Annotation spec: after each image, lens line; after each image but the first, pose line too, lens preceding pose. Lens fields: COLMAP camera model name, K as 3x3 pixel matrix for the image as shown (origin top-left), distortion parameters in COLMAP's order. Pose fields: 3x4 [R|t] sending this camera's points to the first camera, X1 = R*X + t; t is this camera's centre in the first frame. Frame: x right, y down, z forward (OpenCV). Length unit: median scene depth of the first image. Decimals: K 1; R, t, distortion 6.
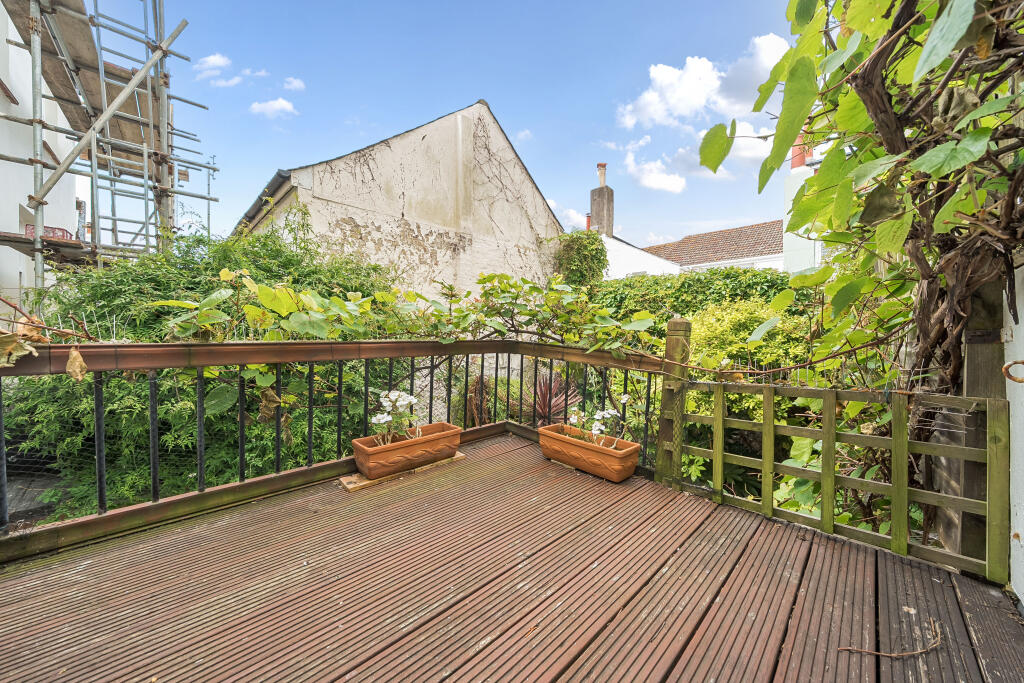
lens RADIAL K [[355.2, 0, 512.0], [0, 355.2, 341.5], [0, 0, 1]] dist [-0.000249, -0.000006]
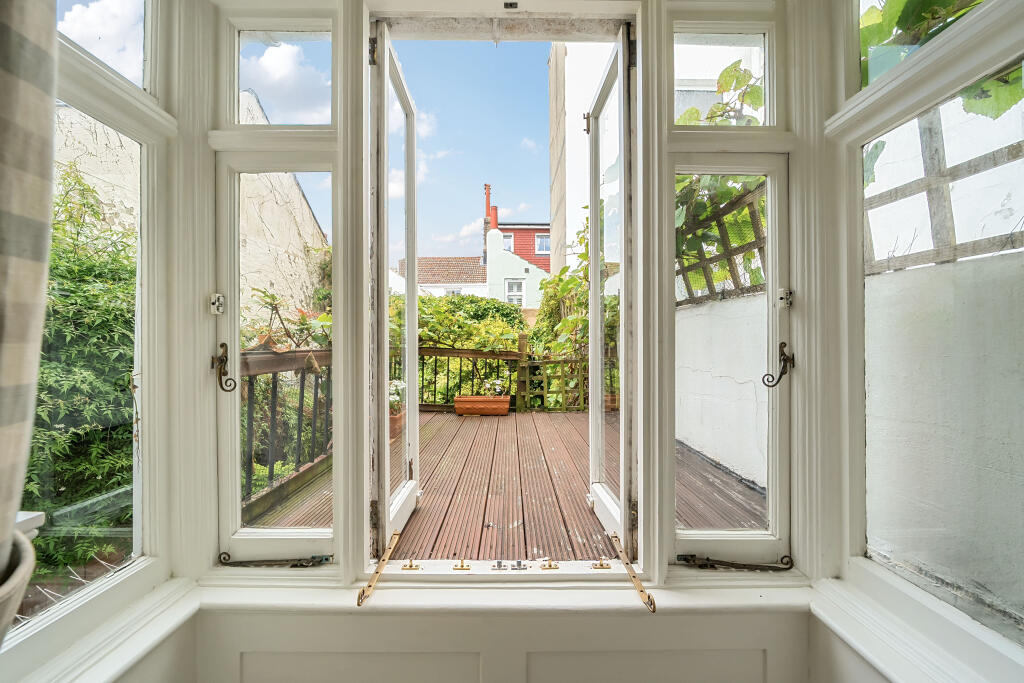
lens RADIAL K [[355.2, 0, 512.0], [0, 355.2, 341.5], [0, 0, 1]] dist [-0.000249, -0.000006]
pose [[0.697465, -0.009211, 0.716559, -0.262949], [0.027759, 0.999514, -0.014171, 0.002928], [-0.716081, 0.029775, 0.697382, -0.100358]]
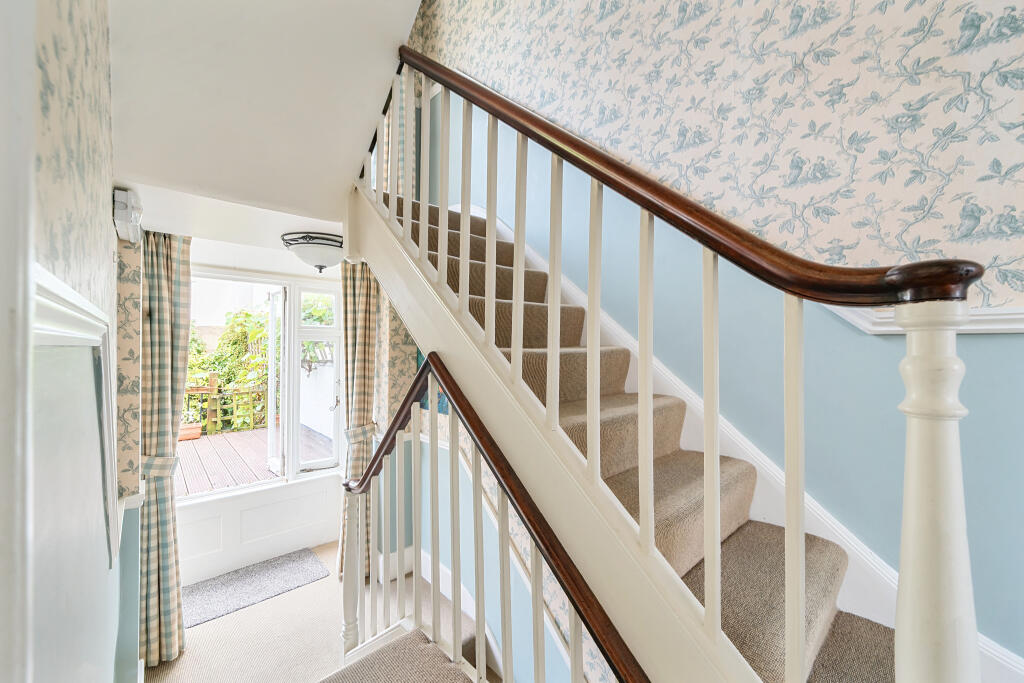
lens RADIAL K [[388.6, 0, 512.0], [0, 388.6, 341.5], [0, 0, 1]] dist [-0.000082, -0.000008]
pose [[0.026526, -0.003106, 0.999643, -0.592352], [0.019805, 0.999801, 0.002581, -0.065400], [-0.999452, 0.019729, 0.026582, -0.328650]]
